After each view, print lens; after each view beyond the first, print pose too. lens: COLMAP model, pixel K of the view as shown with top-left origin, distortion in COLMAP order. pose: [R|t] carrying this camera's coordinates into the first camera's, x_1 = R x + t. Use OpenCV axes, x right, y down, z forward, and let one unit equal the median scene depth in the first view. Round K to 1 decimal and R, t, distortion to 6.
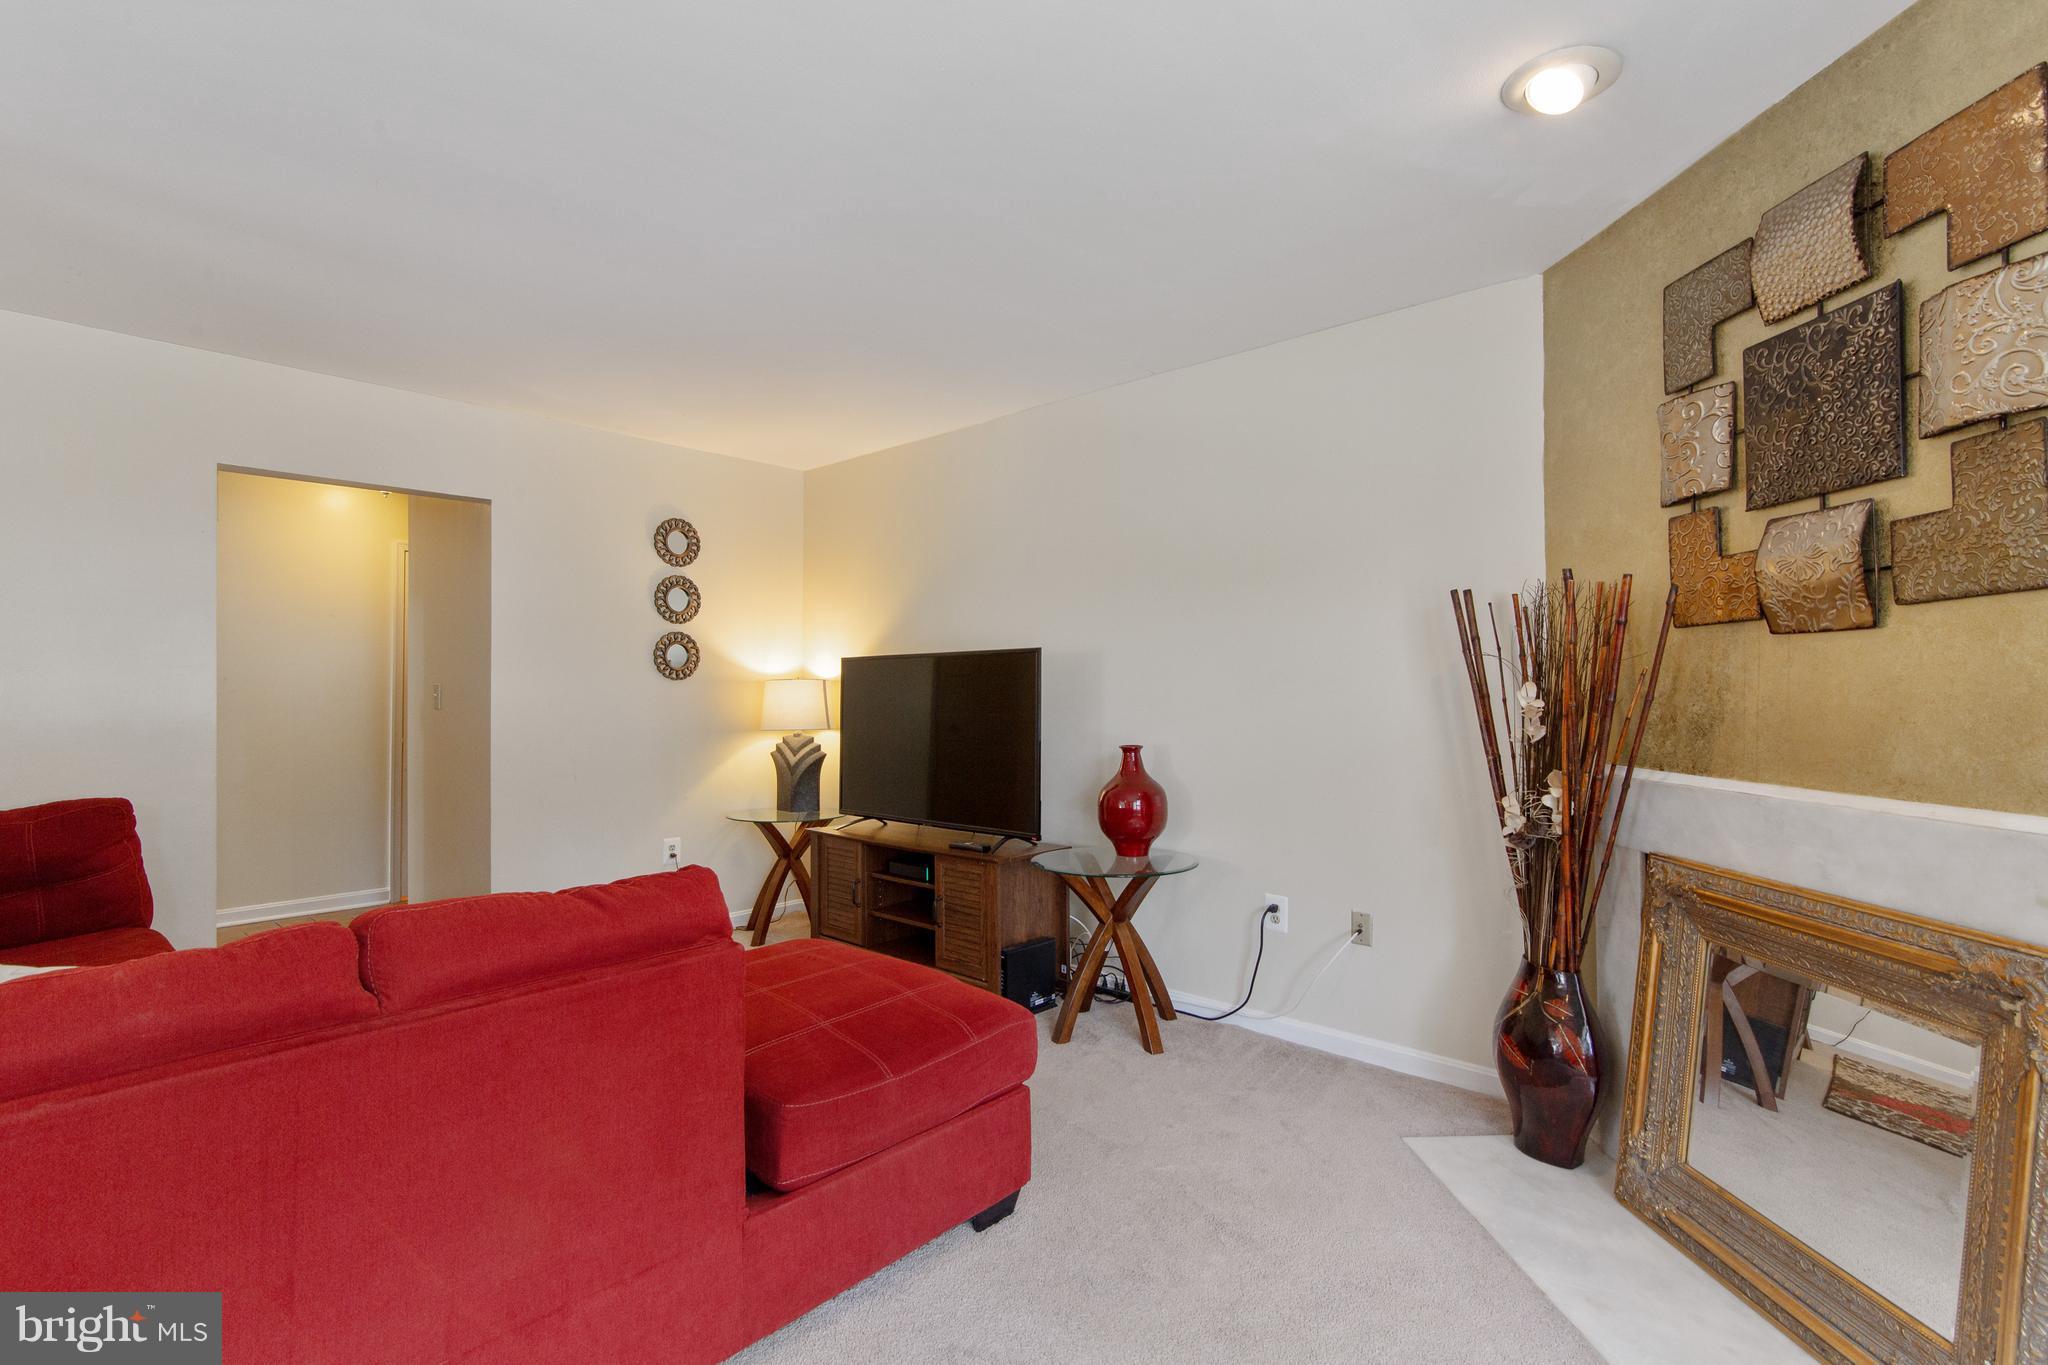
lens RADIAL K [[956.2, 0, 1024.7], [0, 956.2, 678.3], [0, 0, 1]] dist [0.000451, 0.000118]
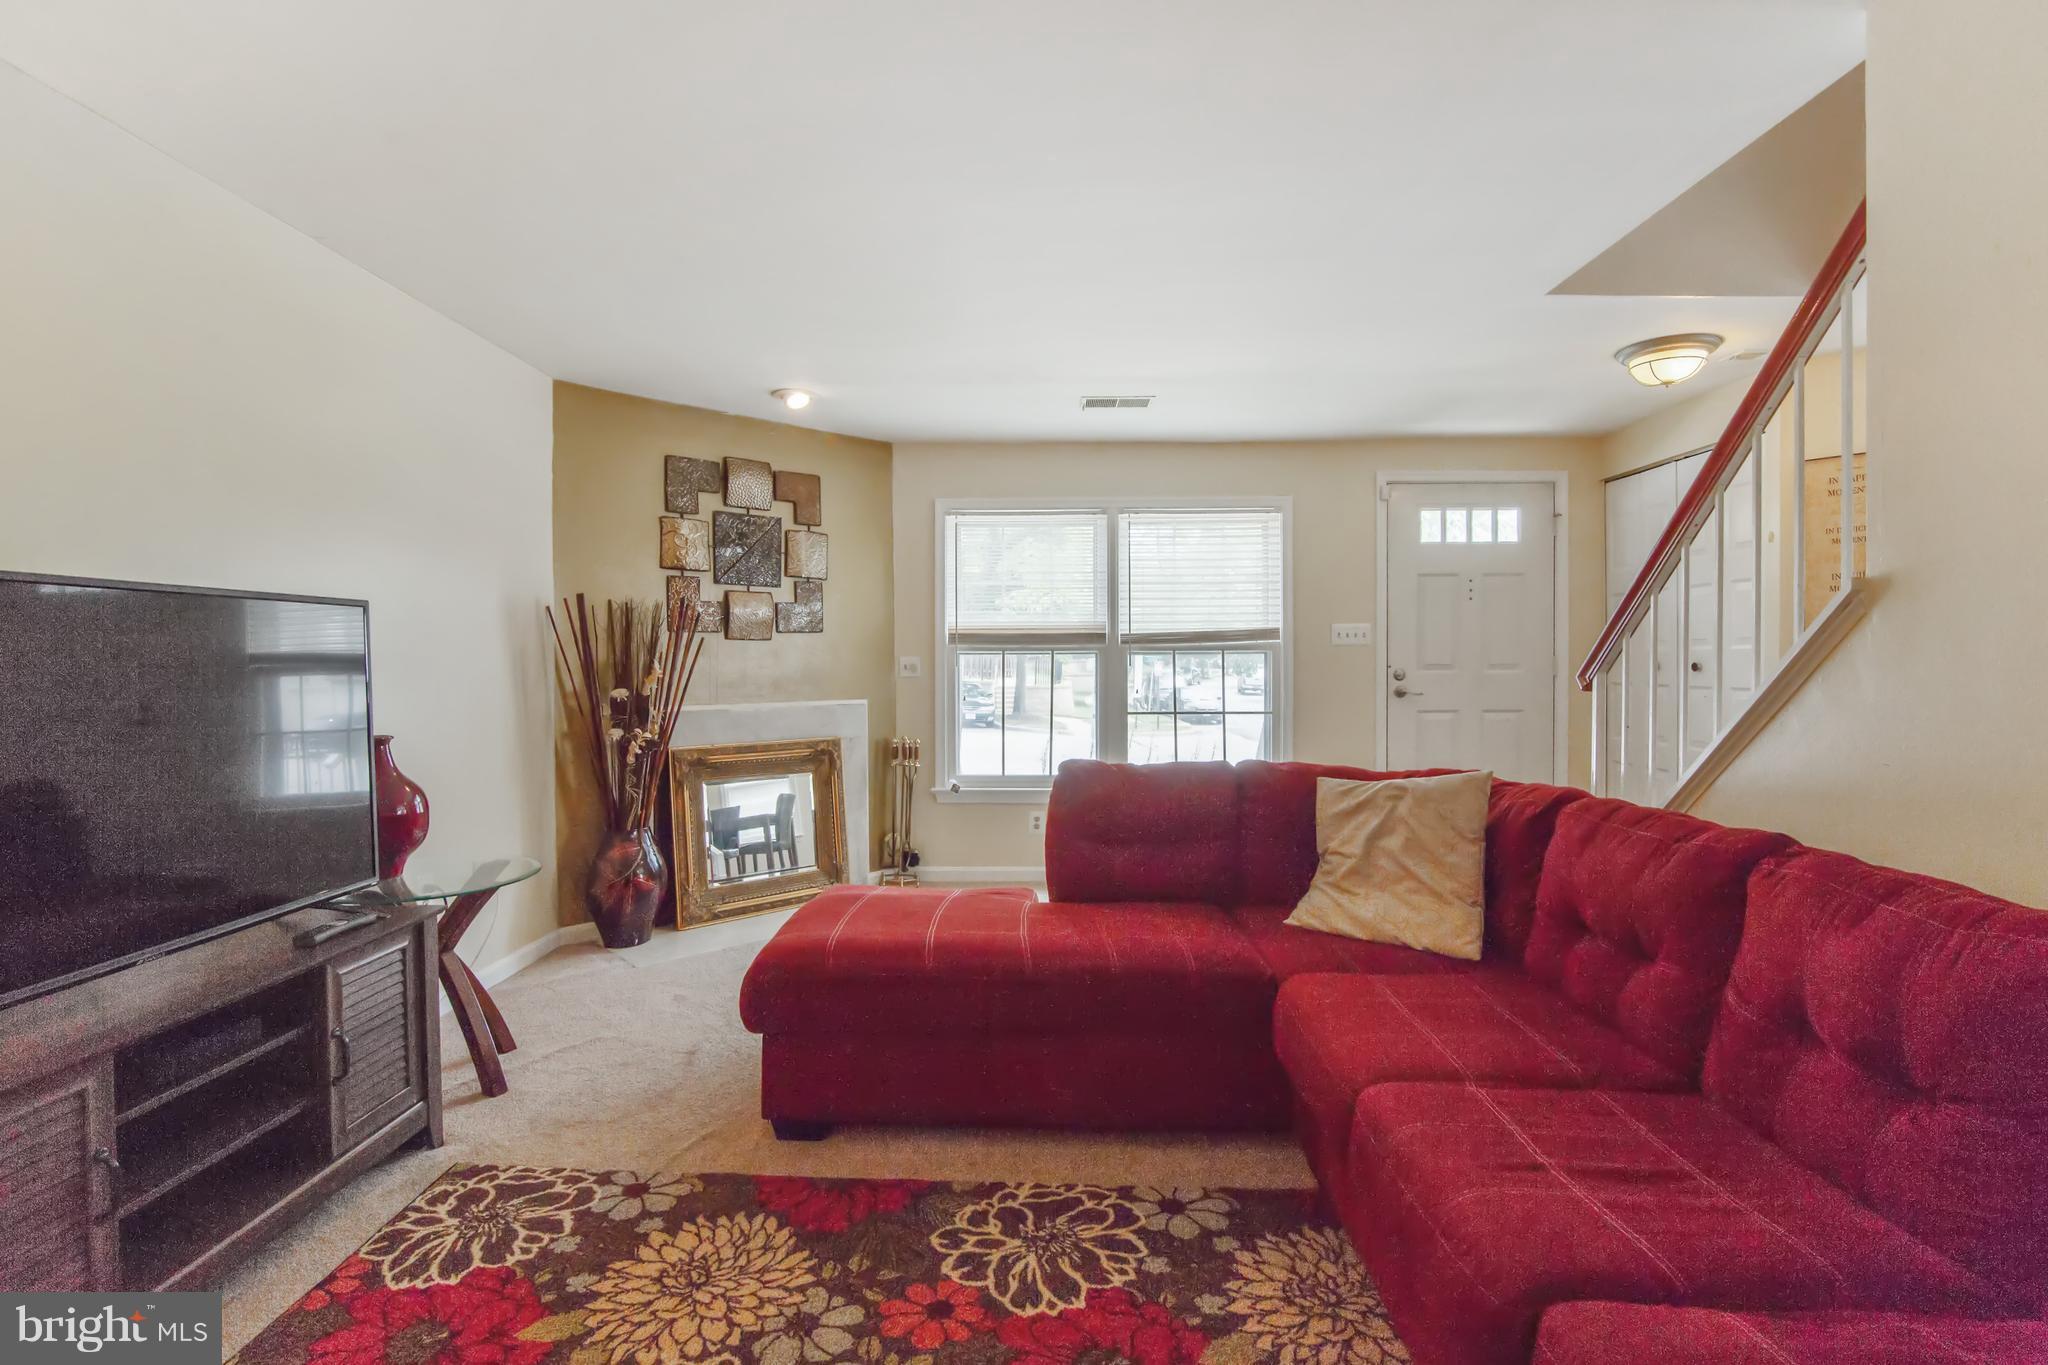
lens RADIAL K [[951.9, 0, 1018.2], [0, 951.9, 667.7], [0, 0, 1]] dist [-0.018883, -0.000055]
pose [[-0.642938, 0.001128, 0.765917, -1.365515], [-0.002652, 0.999990, -0.003700, 0.027822], [-0.765914, -0.004410, -0.642928, 1.837199]]
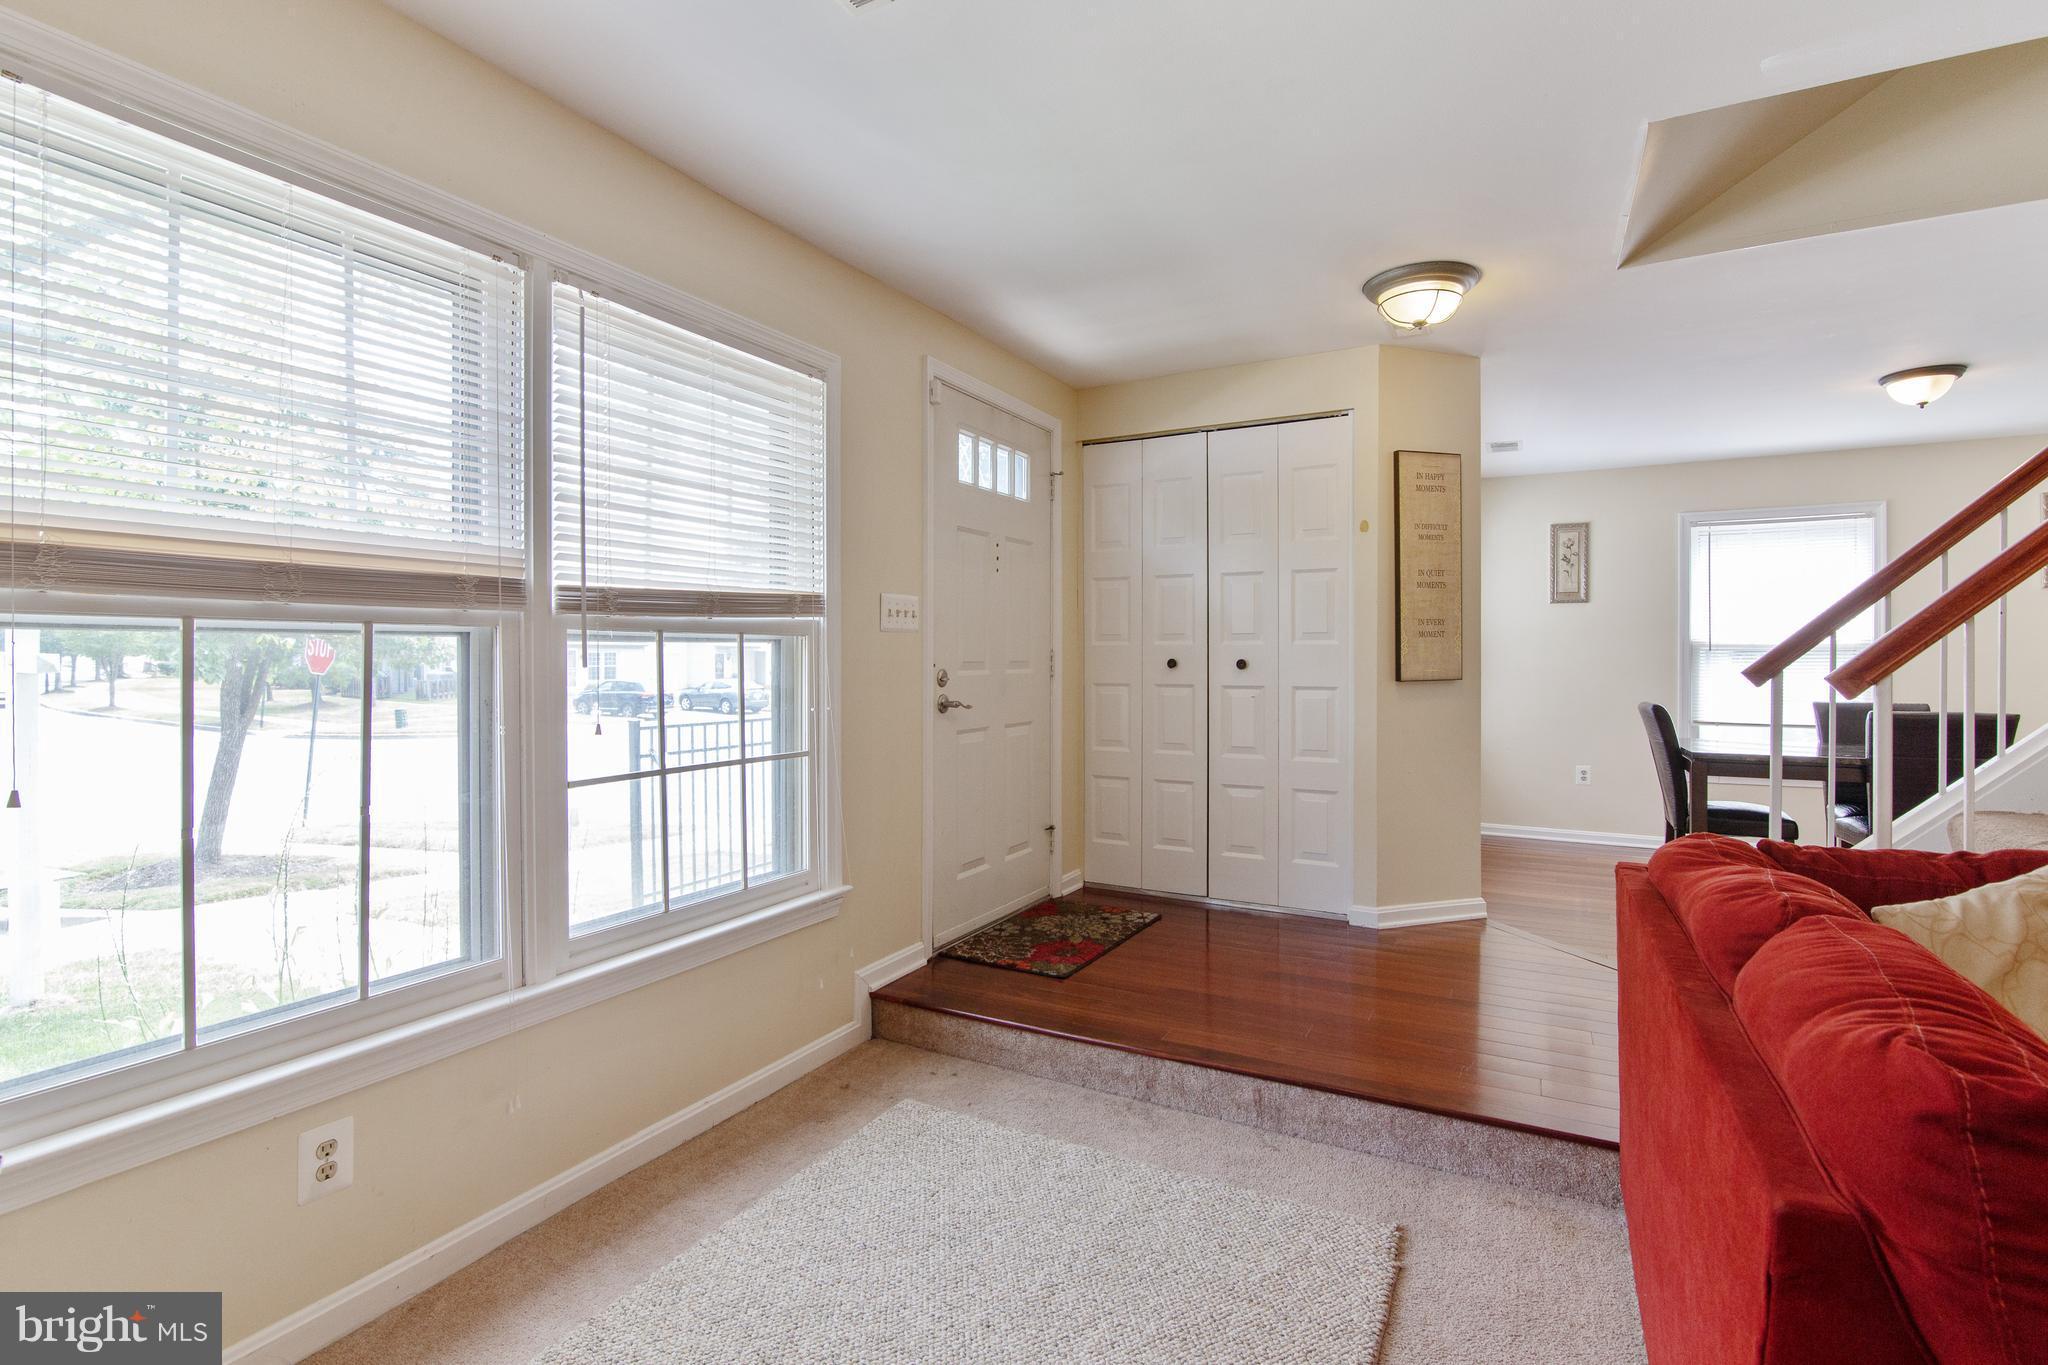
lens RADIAL K [[951.9, 0, 1018.2], [0, 951.9, 667.7], [0, 0, 1]] dist [-0.018883, -0.000055]
pose [[-0.975258, 0.006170, -0.220984, 0.121619], [0.005921, 0.999981, 0.001791, 0.014960], [0.220991, 0.000439, -0.975276, 1.084017]]
